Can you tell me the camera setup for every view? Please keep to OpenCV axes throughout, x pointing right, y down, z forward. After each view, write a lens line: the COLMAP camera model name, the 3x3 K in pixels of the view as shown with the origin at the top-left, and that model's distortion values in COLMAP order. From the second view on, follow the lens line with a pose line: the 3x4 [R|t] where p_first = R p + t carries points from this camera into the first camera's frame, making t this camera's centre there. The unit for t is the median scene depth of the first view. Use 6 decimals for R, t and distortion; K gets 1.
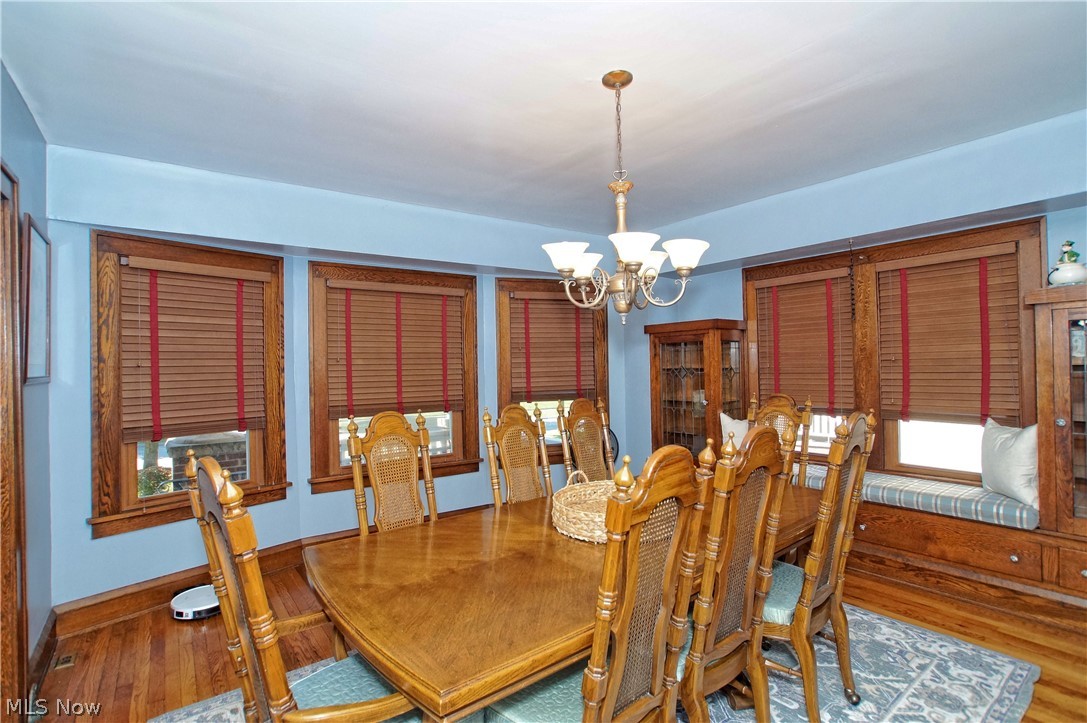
lens RADIAL K [[540.3, 0, 548.1], [0, 540.3, 360.5], [0, 0, 1]] dist [-0.014908, 0.000206]
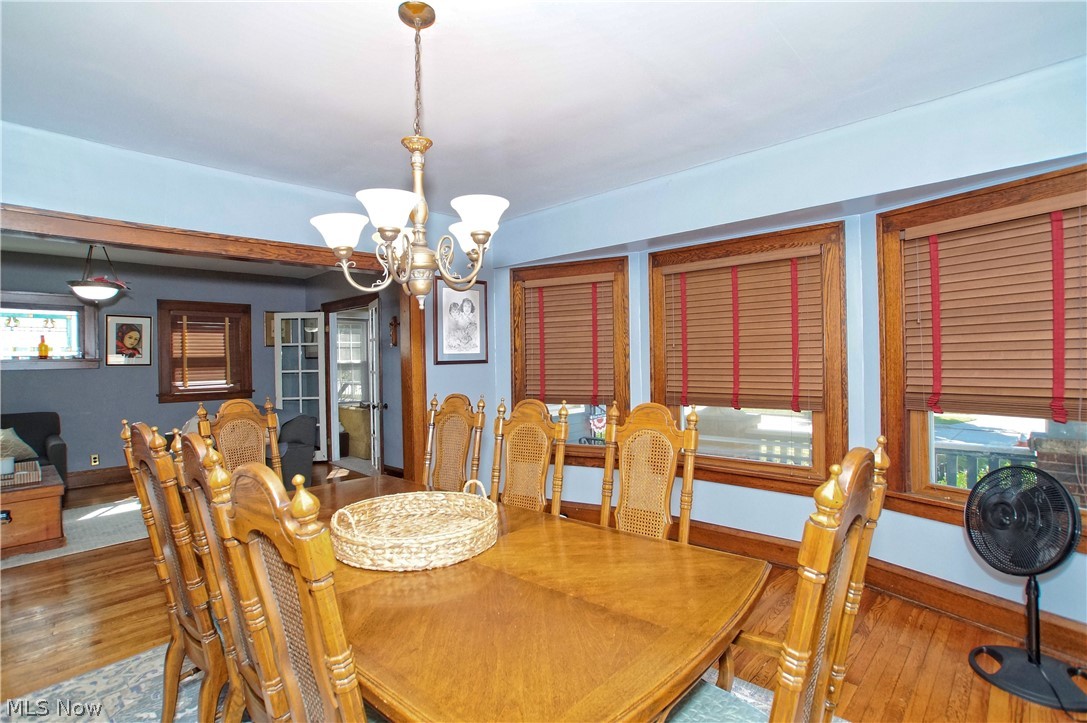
lens RADIAL K [[540.3, 0, 548.1], [0, 540.3, 360.5], [0, 0, 1]] dist [-0.014908, 0.000206]
pose [[0.190190, 0.016440, -0.981610, 0.704274], [0.022618, 0.999521, 0.021122, -0.000686], [0.981487, -0.026219, 0.189727, 0.732878]]
